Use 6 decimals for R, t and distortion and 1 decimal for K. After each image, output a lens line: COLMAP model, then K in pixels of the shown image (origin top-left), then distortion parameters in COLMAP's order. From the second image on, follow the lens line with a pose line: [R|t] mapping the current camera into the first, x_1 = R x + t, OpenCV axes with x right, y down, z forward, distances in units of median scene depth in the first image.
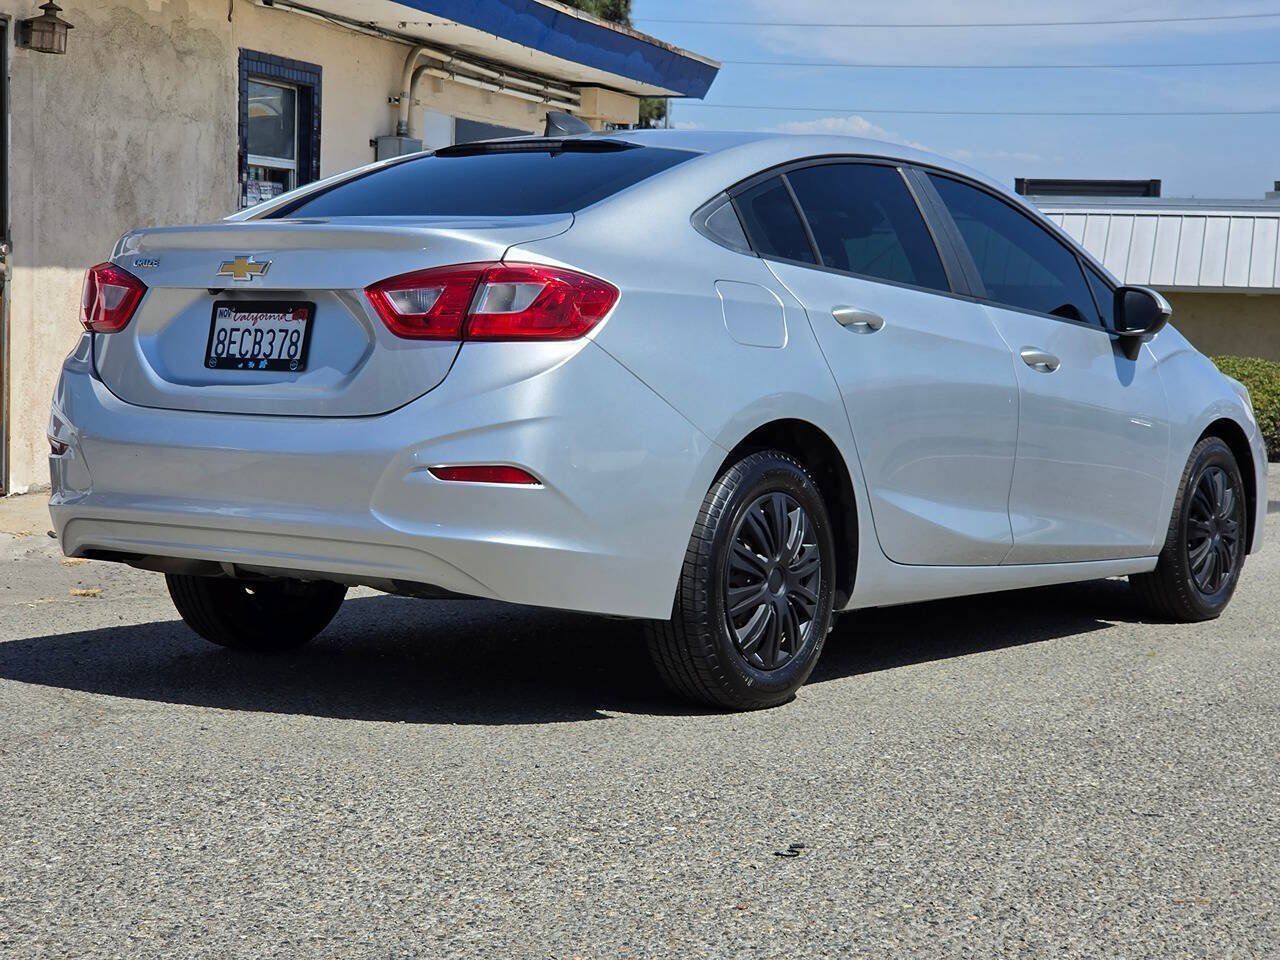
lens RADIAL K [[2503.7, 0, 642.0], [0, 2503.7, 447.6], [0, 0, 1]] dist [-0.053361, 1.432023]
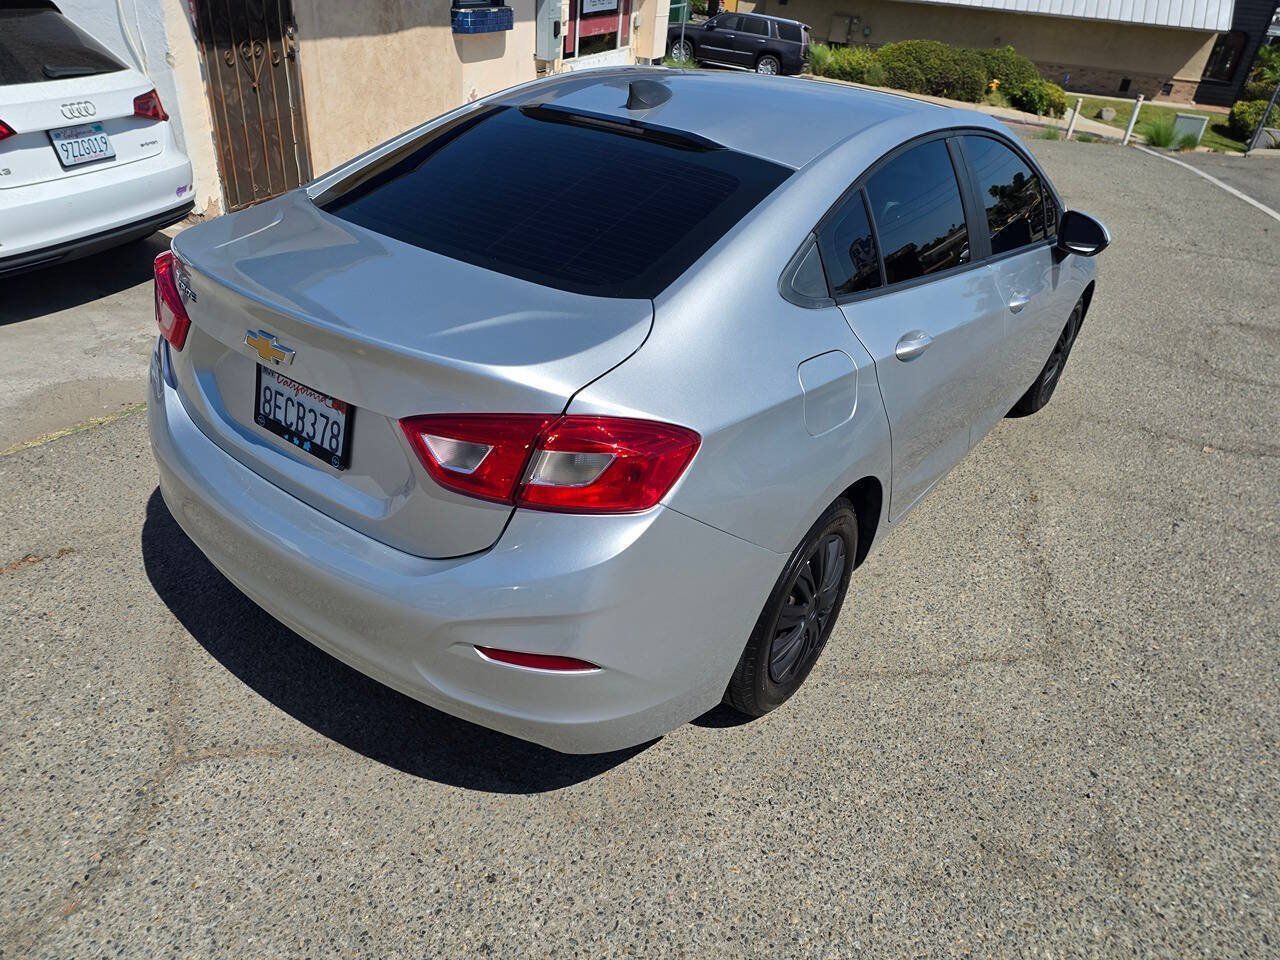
lens RADIAL K [[845.0, 0, 648.5], [0, 845.0, 470.1], [0, 0, 1]] dist [0.101240, -0.103367]
pose [[0.997937, 0.062621, 0.014153, -0.028504], [-0.062249, 0.889855, 0.451978, -0.168805], [0.015709, -0.451926, 0.891917, 0.687839]]
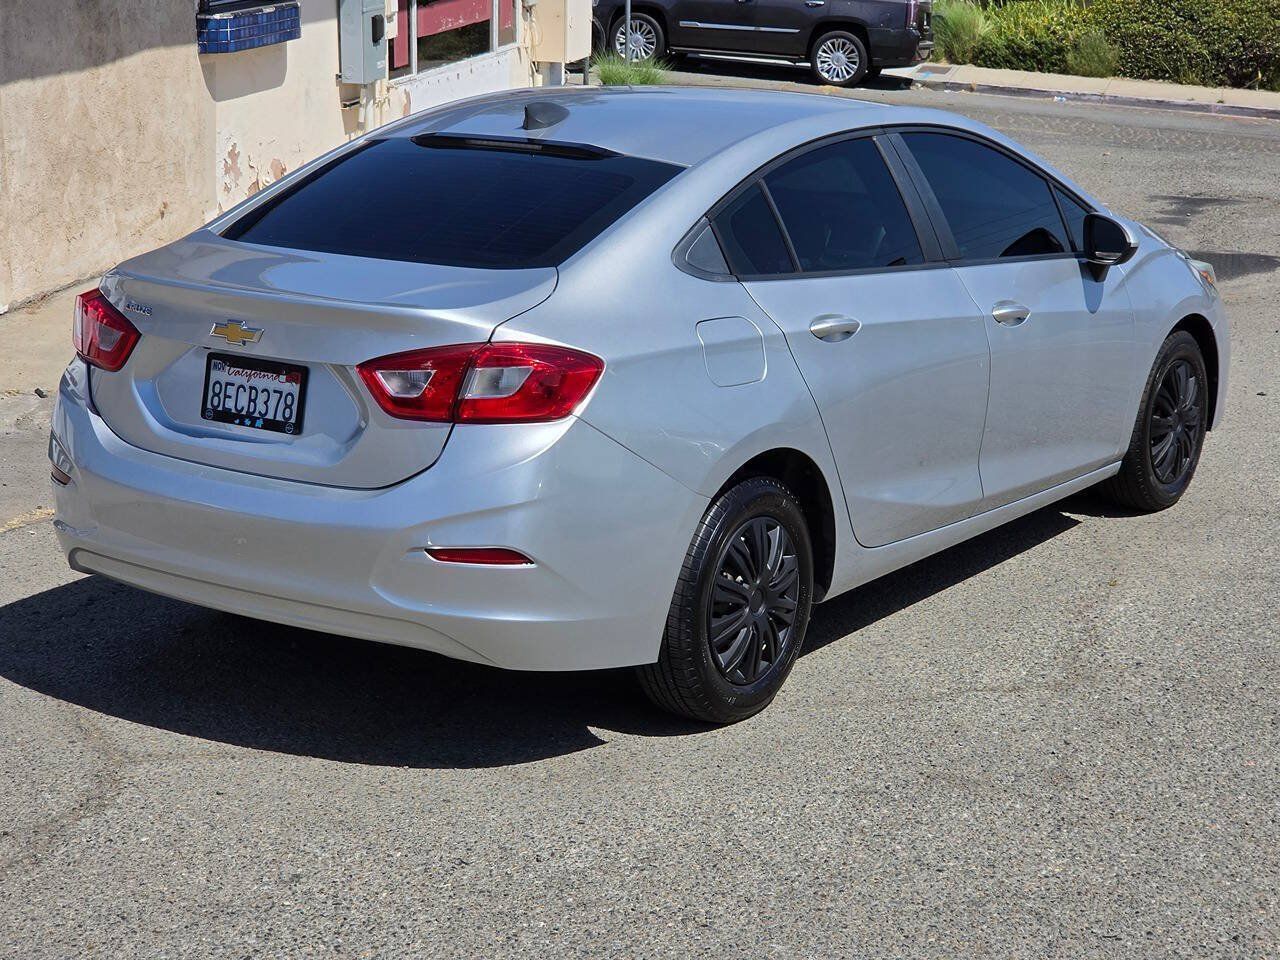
lens RADIAL K [[2503.7, 0, 642.0], [0, 2503.7, 447.6], [0, 0, 1]] dist [-0.053361, 1.432023]
pose [[0.999792, -0.015507, 0.013212, -0.007299], [0.012879, 0.983616, 0.179818, -0.198364], [-0.015784, -0.179611, 0.983611, -0.016612]]
